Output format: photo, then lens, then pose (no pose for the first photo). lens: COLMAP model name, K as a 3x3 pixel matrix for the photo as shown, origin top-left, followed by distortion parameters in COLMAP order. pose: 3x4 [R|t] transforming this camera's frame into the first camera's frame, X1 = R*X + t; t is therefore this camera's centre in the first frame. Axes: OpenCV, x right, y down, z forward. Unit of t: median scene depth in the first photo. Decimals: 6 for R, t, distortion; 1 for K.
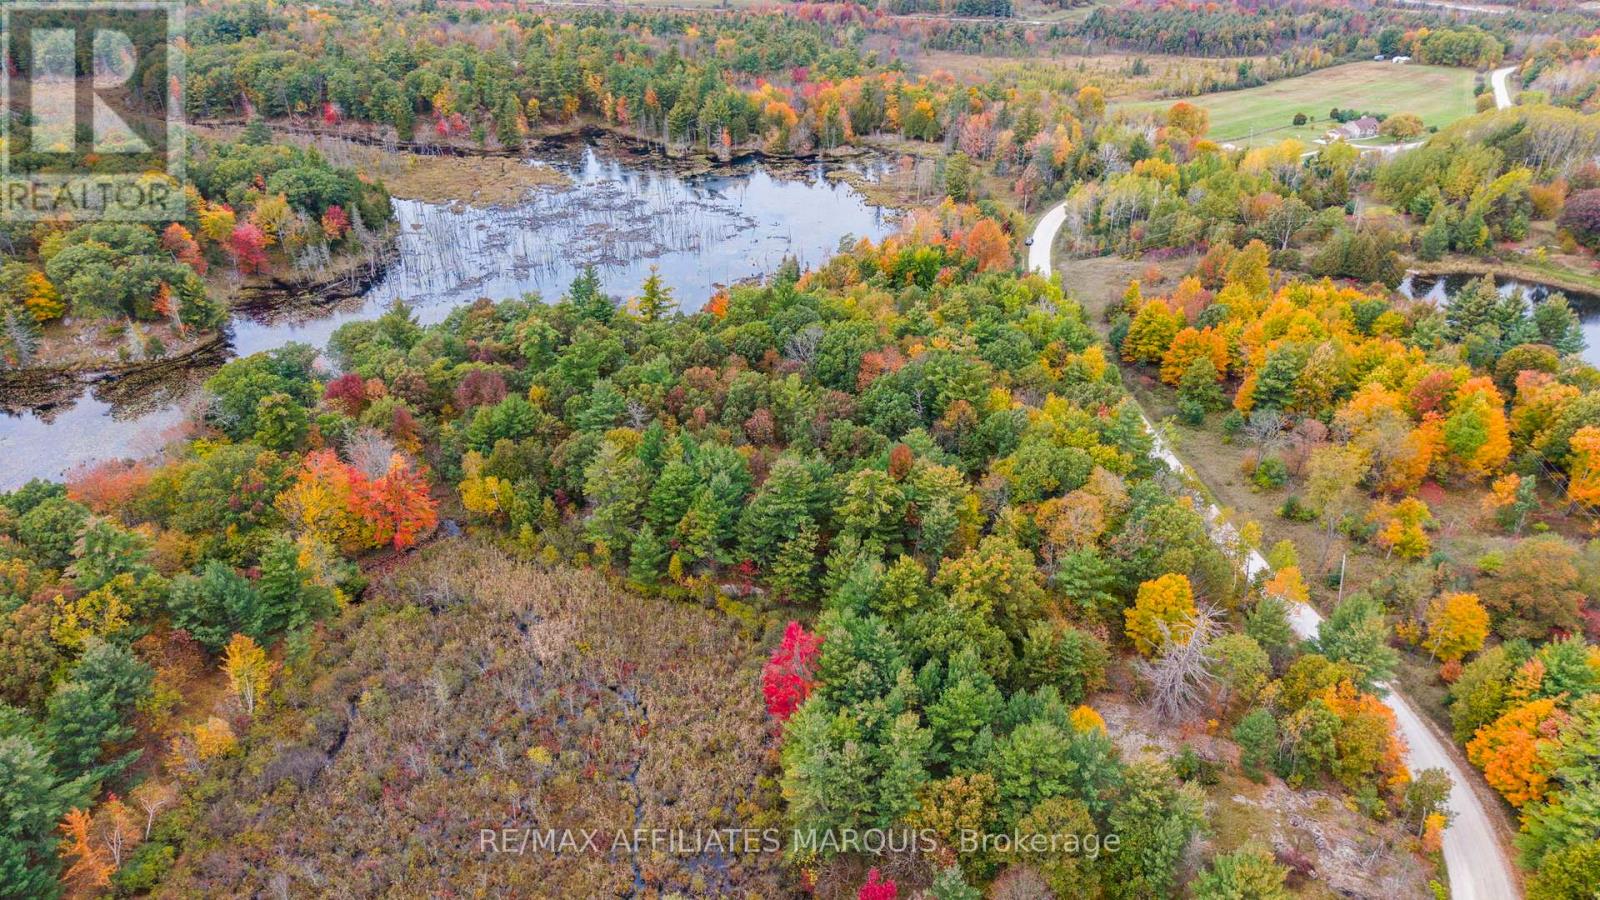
lens RADIAL K [[1065.5, 0, 809.1], [0, 1065.5, 450.7], [0, 0, 1]] dist [0.020208, -0.025181]
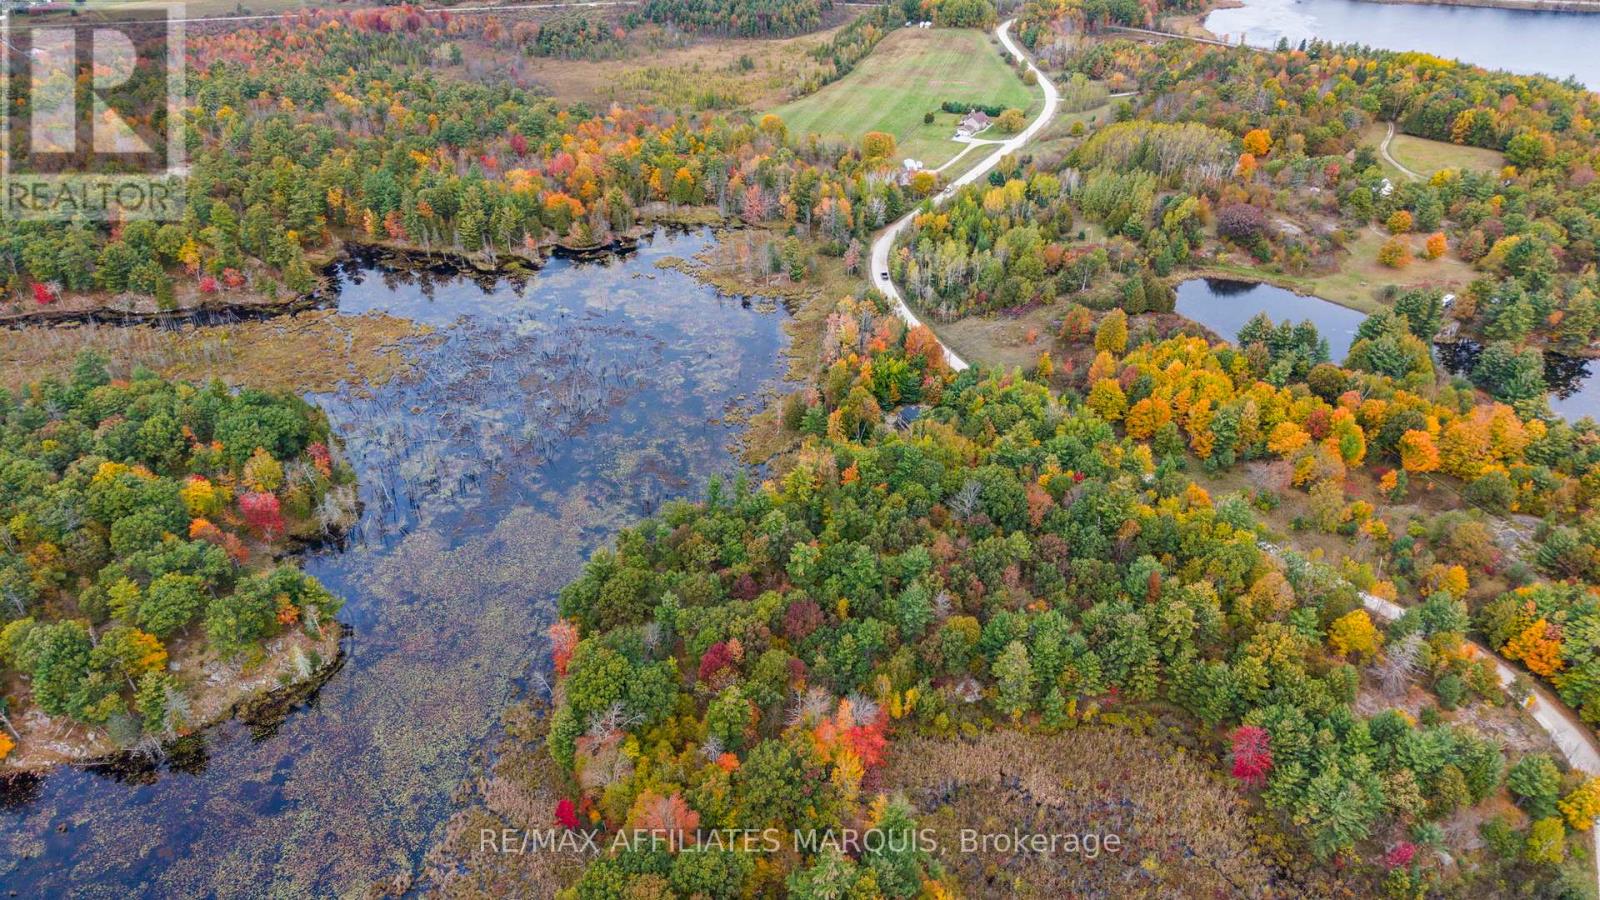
lens RADIAL K [[1065.5, 0, 801.0], [0, 1065.5, 447.5], [0, 0, 1]] dist [0.020208, -0.025181]
pose [[0.862149, -0.277231, 0.424078, -0.476438], [0.236627, 0.960445, 0.146807, -0.263056], [-0.448003, -0.026221, 0.893647, -0.063520]]
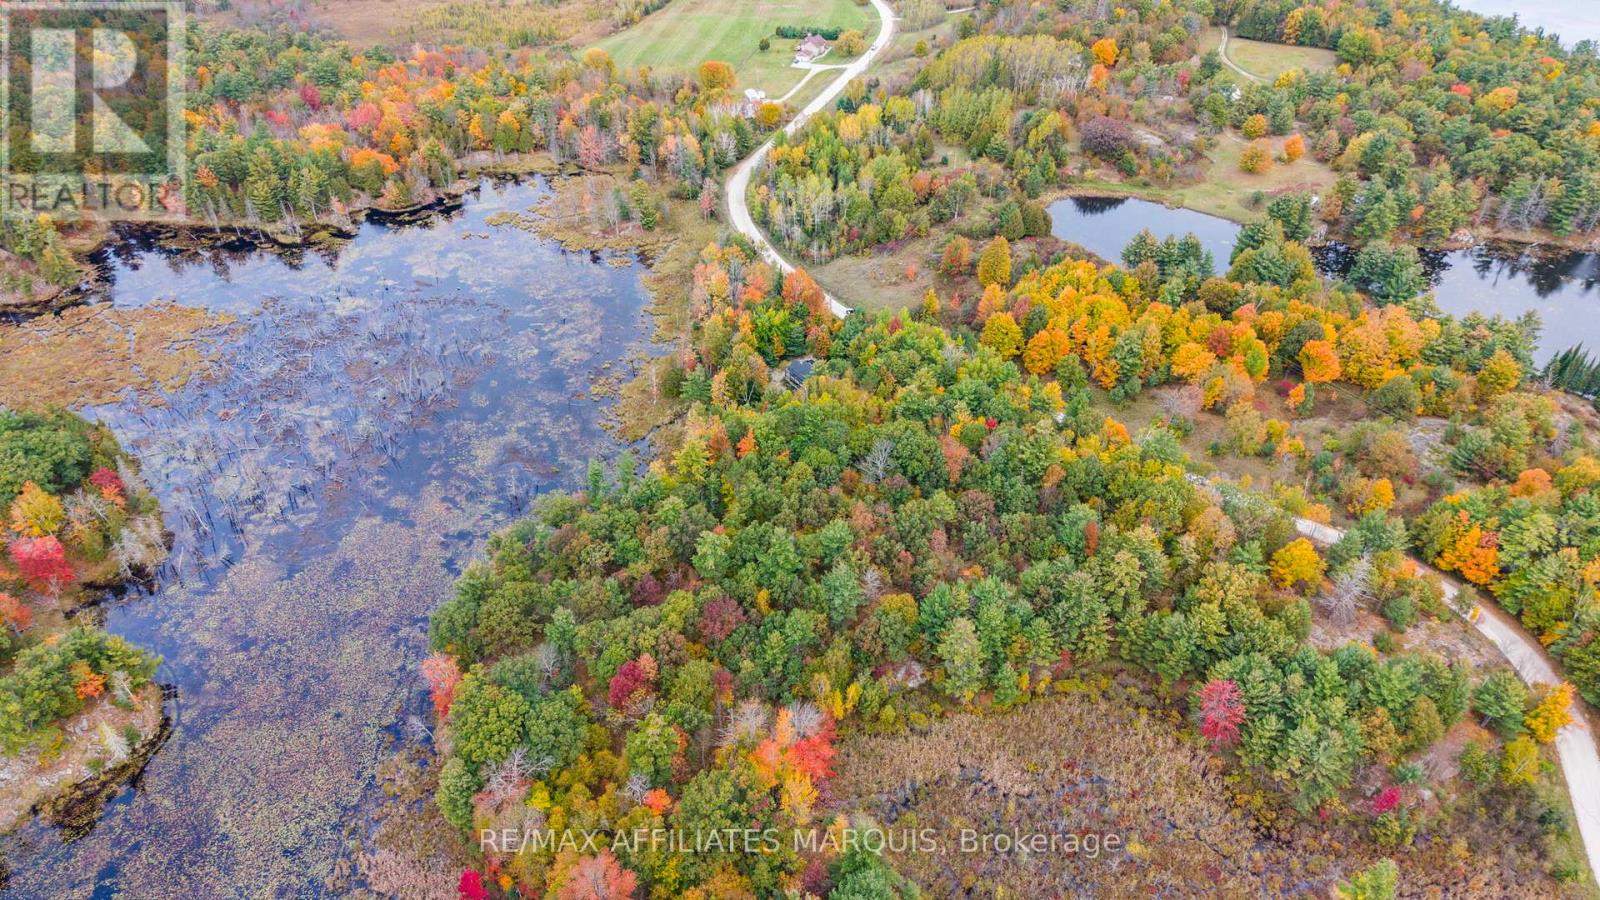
lens RADIAL K [[1065.5, 0, 798.6], [0, 1065.5, 448.6], [0, 0, 1]] dist [0.020208, -0.025181]
pose [[0.763359, -0.382407, 0.520622, -0.456709], [0.300893, 0.923670, 0.237272, -0.276189], [-0.571617, -0.024472, 0.820155, 0.036653]]
